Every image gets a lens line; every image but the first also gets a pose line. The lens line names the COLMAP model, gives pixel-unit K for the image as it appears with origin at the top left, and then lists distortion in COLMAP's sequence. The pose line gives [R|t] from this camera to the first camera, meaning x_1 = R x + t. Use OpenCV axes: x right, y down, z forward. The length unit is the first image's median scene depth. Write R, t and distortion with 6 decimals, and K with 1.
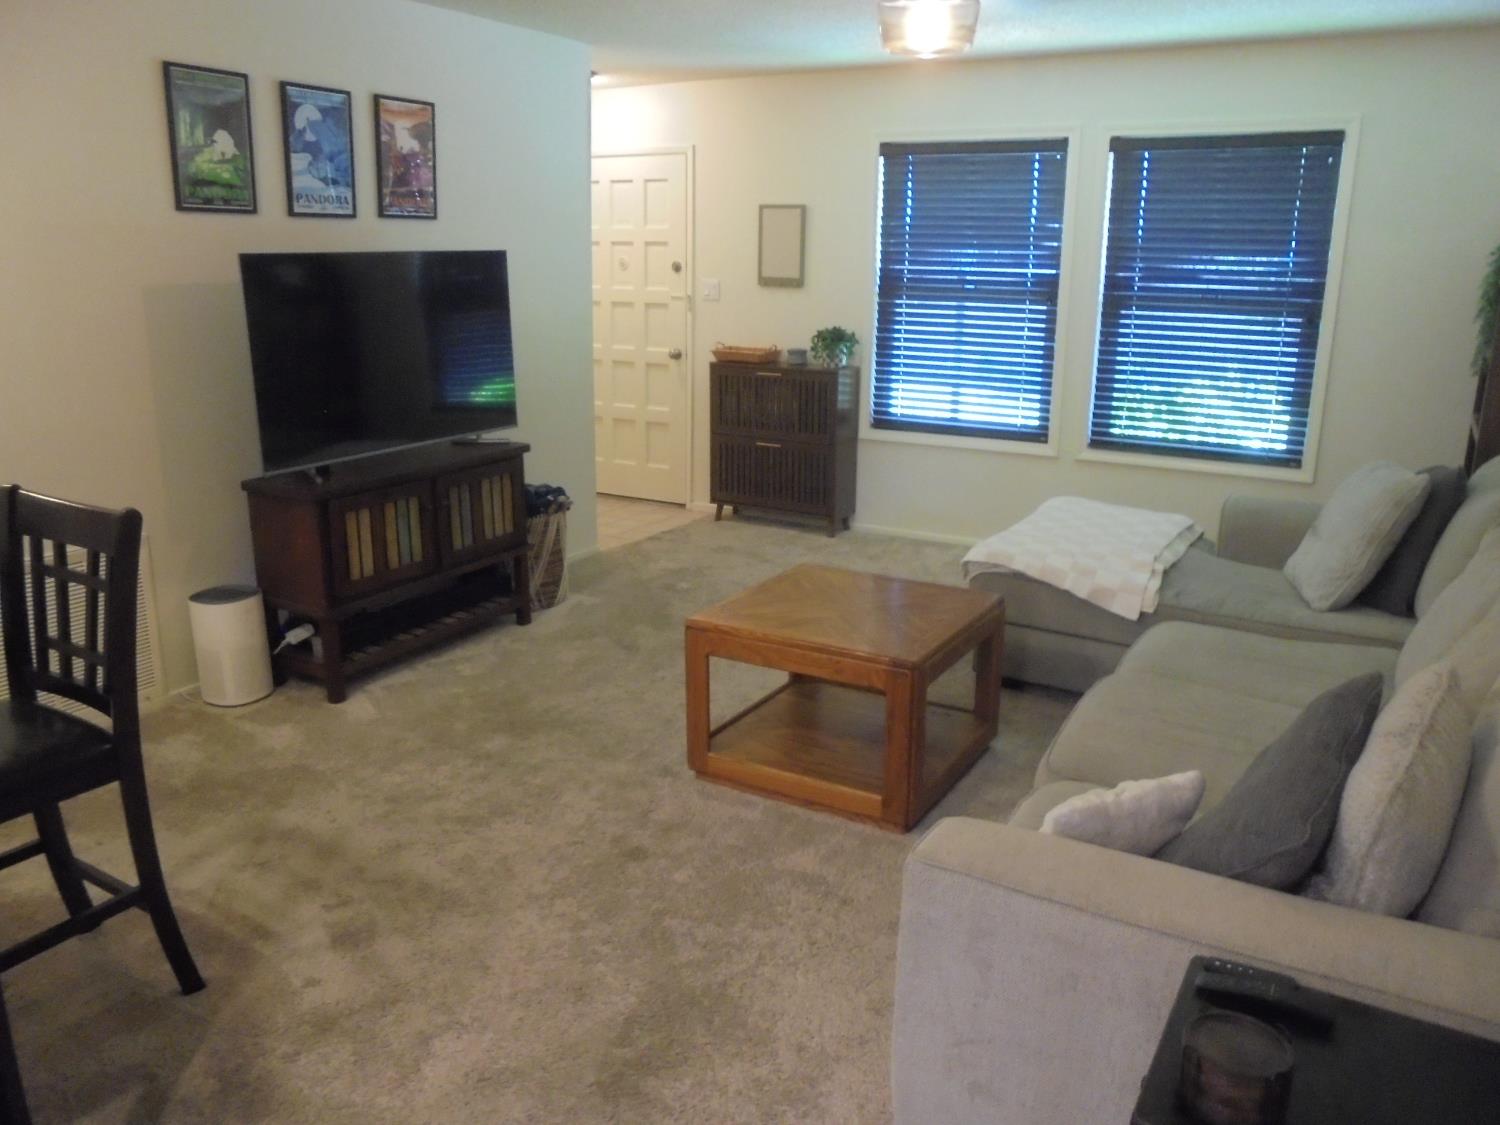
lens RADIAL K [[1164.7, 0, 750.0], [0, 1164.7, 562.5], [0, 0, 1]] dist [-0.108137, 0.093246]
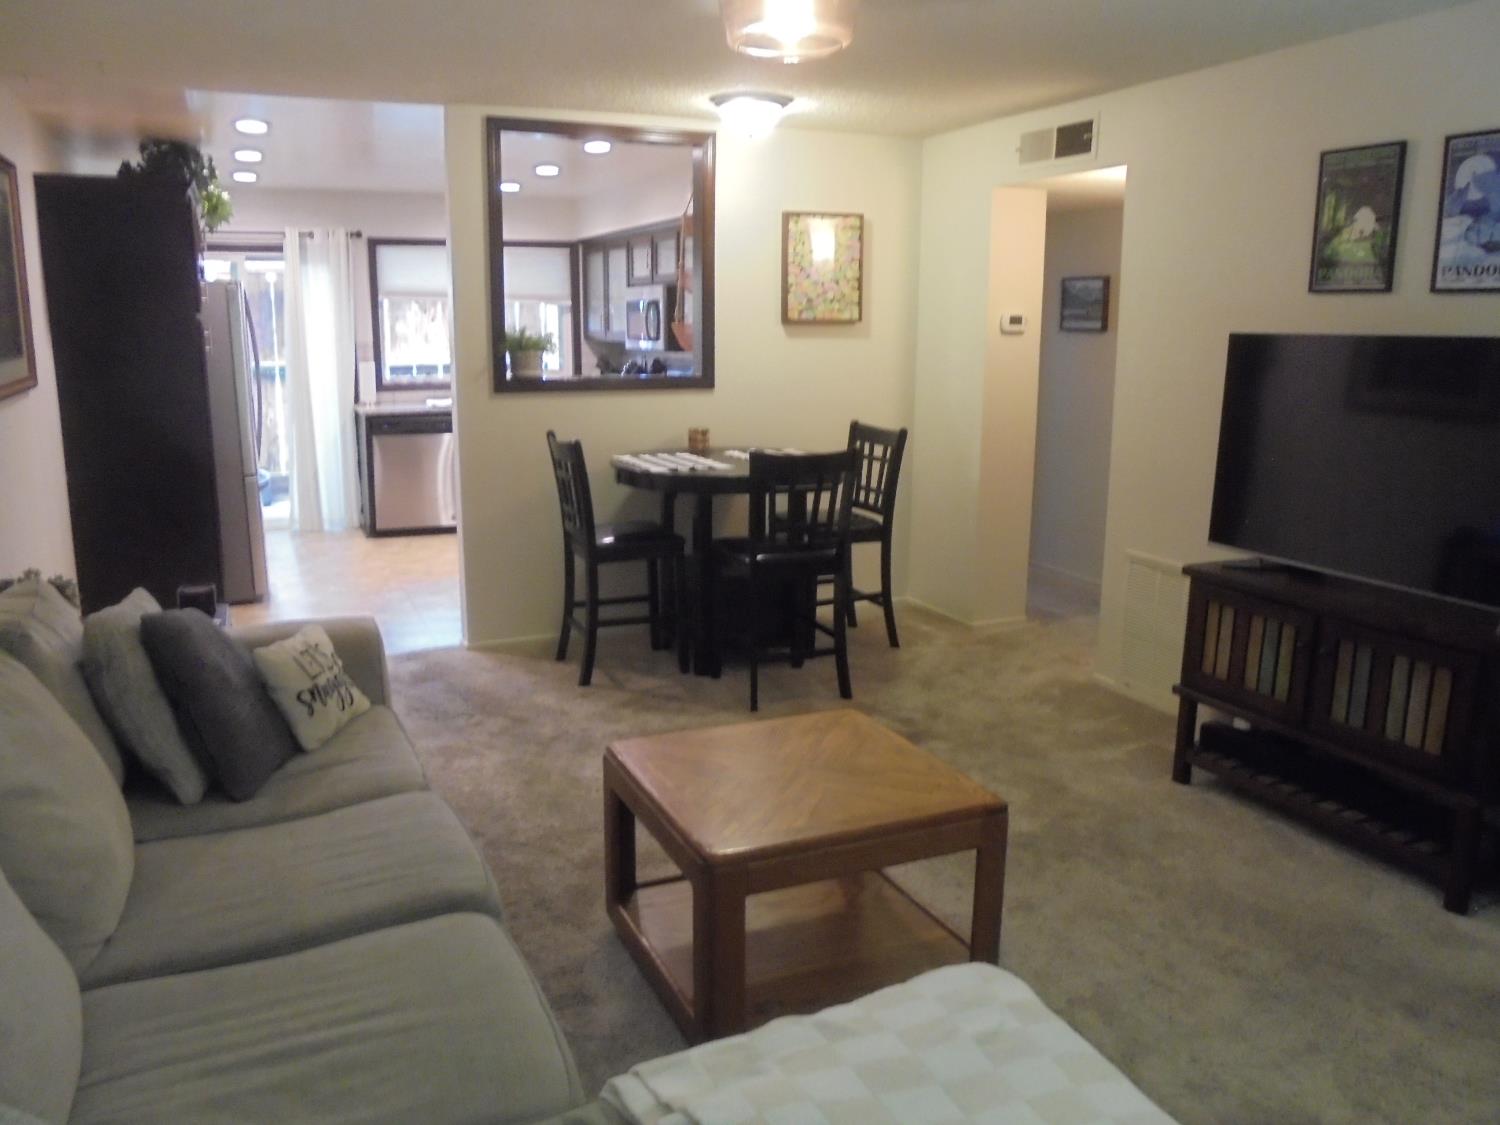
lens RADIAL K [[1164.7, 0, 750.0], [0, 1164.7, 562.5], [0, 0, 1]] dist [-0.108137, 0.093246]
pose [[-0.580624, 0.141745, -0.801738, 0.633574], [-0.233483, 0.914380, 0.330750, -0.299484], [0.779975, 0.379233, -0.497816, 1.172096]]
